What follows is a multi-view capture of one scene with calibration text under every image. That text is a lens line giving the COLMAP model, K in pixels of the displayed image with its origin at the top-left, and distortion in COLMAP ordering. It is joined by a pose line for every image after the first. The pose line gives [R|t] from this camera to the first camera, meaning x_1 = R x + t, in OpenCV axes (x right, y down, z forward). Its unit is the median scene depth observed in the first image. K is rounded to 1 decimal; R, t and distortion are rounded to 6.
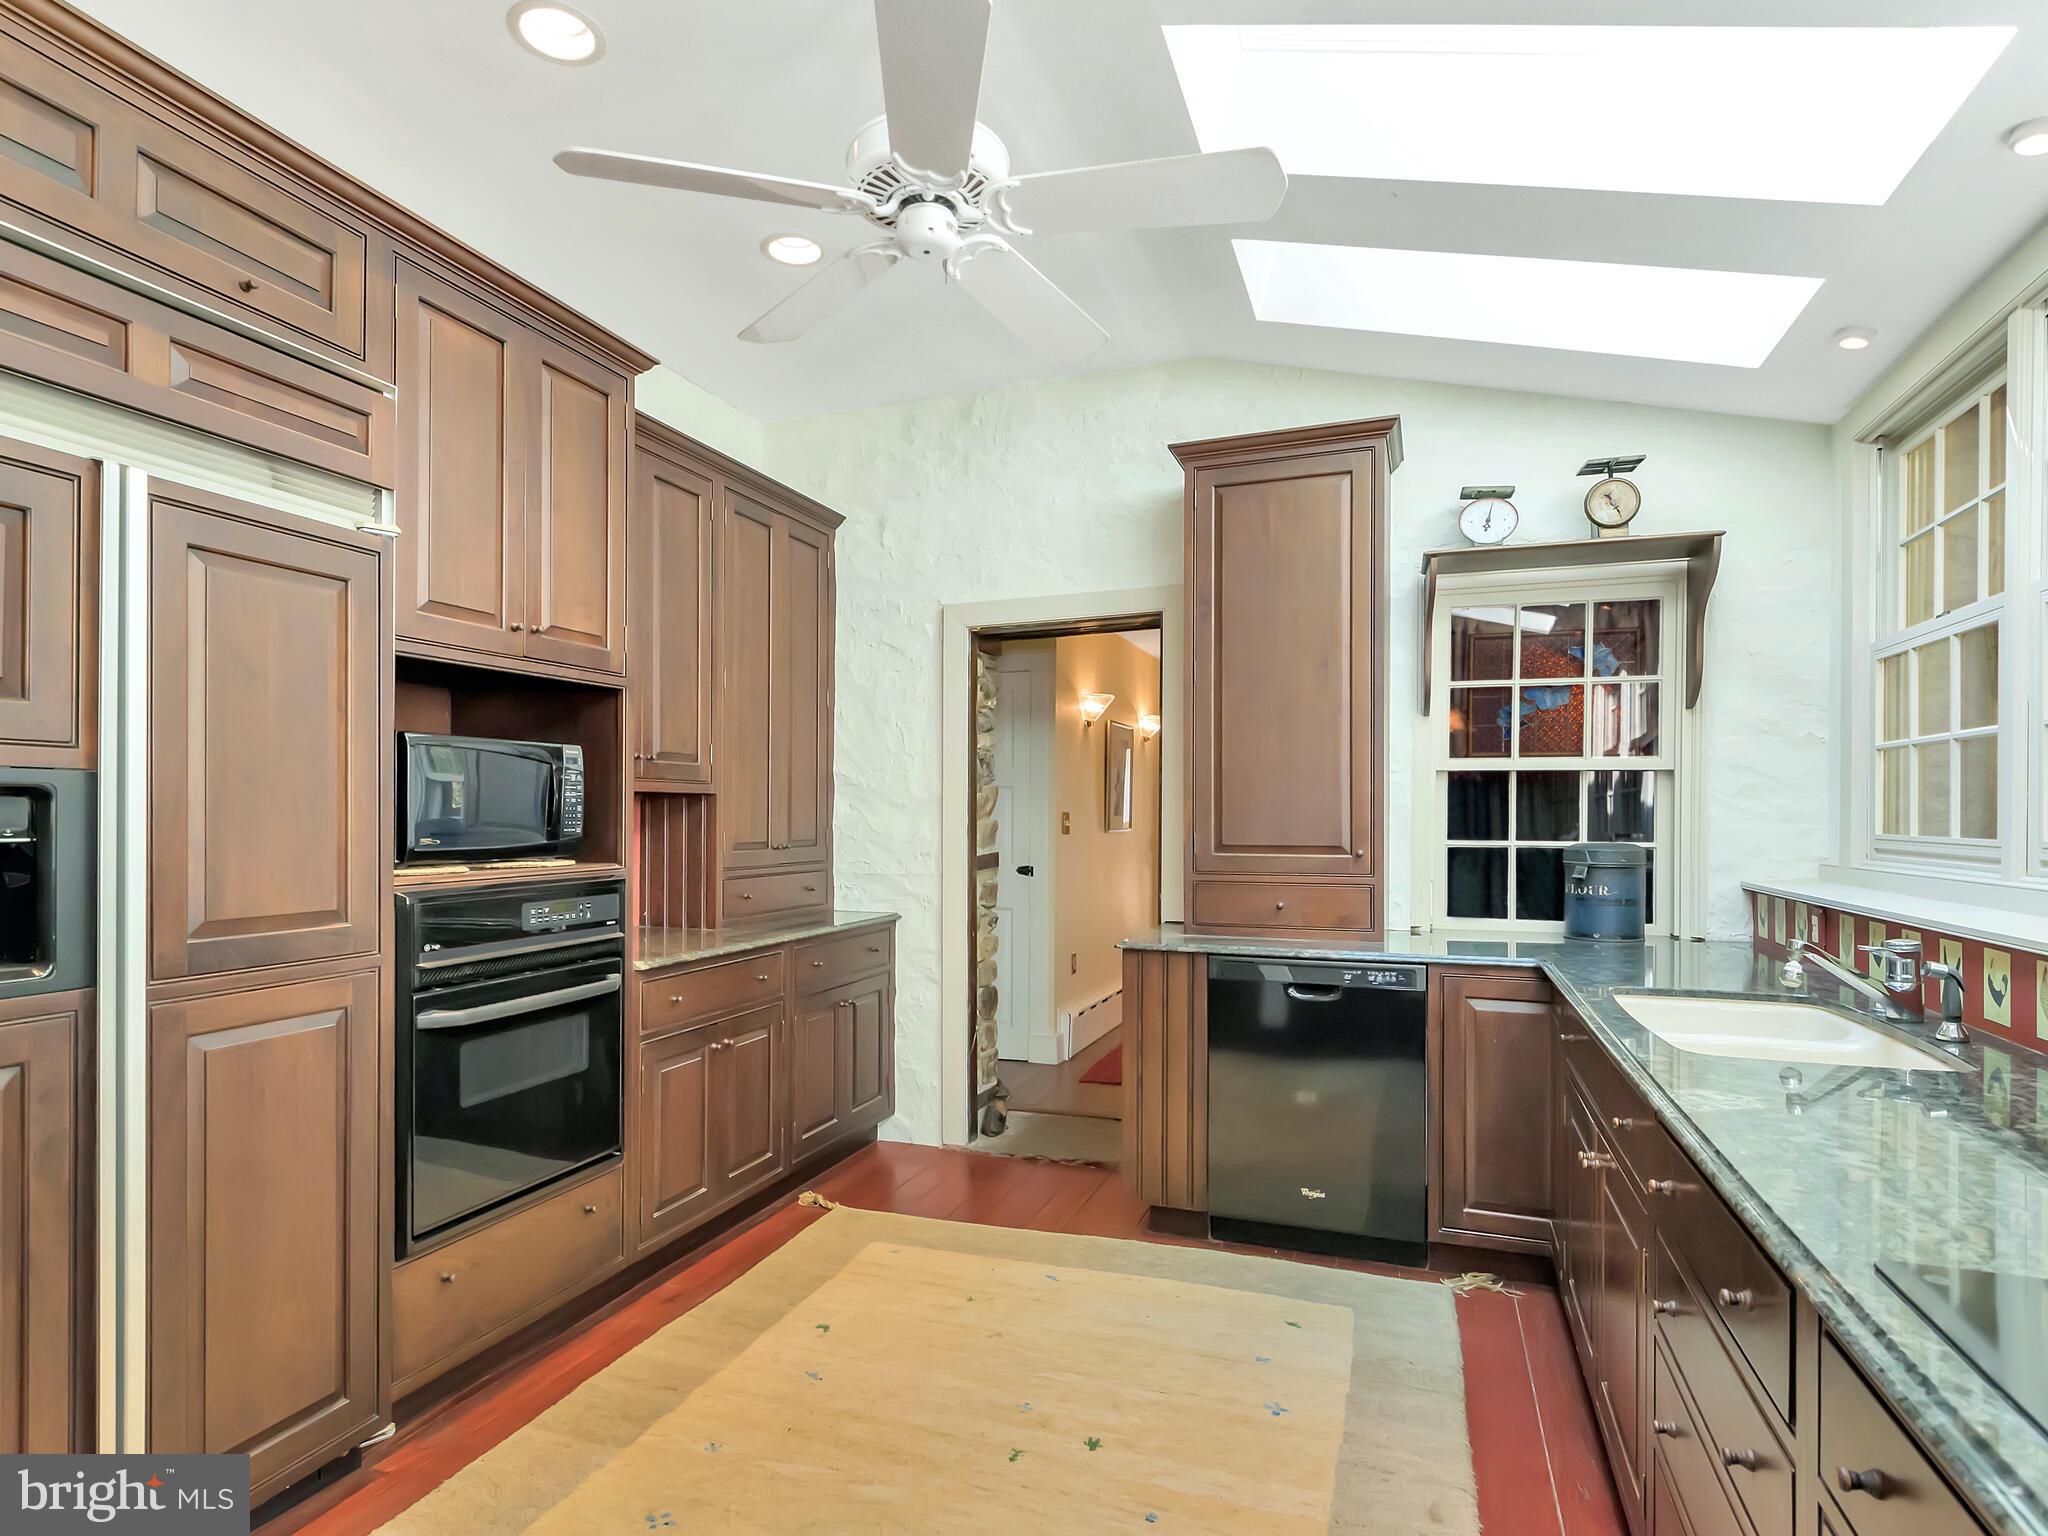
lens RADIAL K [[1093.1, 0, 1009.7], [0, 1093.1, 815.0], [0, 0, 1]] dist [0.000197, -0.003005]
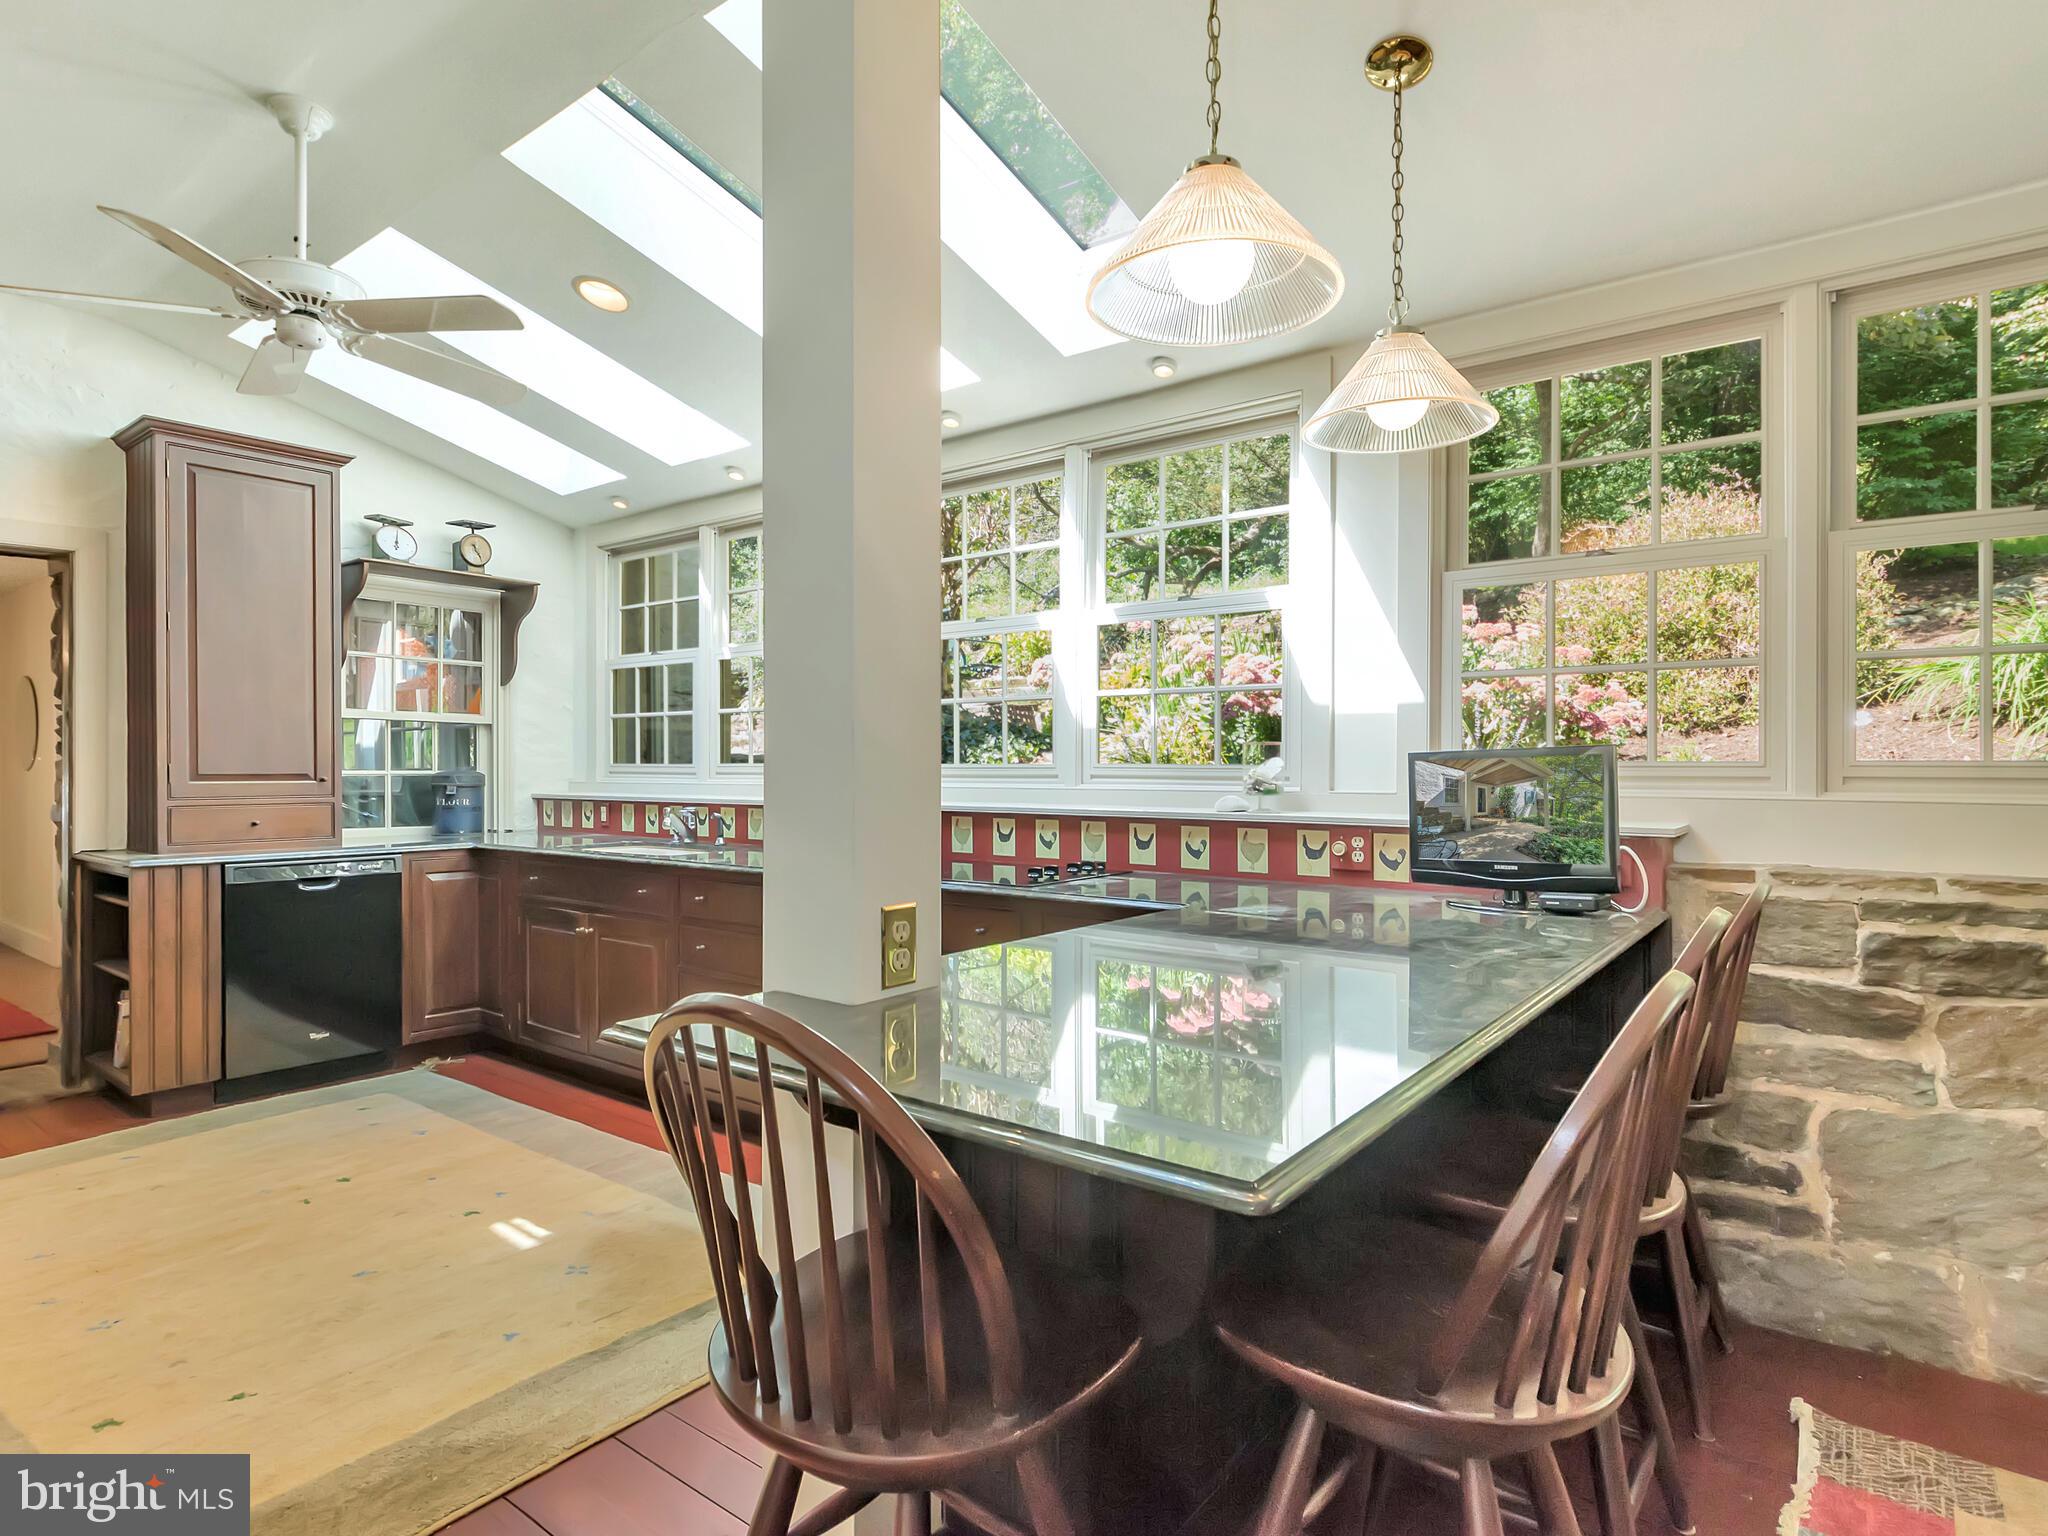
lens RADIAL K [[1093.1, 0, 1013.5], [0, 1093.1, 771.5], [0, 0, 1]] dist [0.000197, -0.003005]
pose [[0.292004, -0.005241, 0.956403, -0.705322], [-0.000550, 0.999984, 0.005648, 0.018343], [-0.956417, -0.002175, 0.291996, -0.179493]]
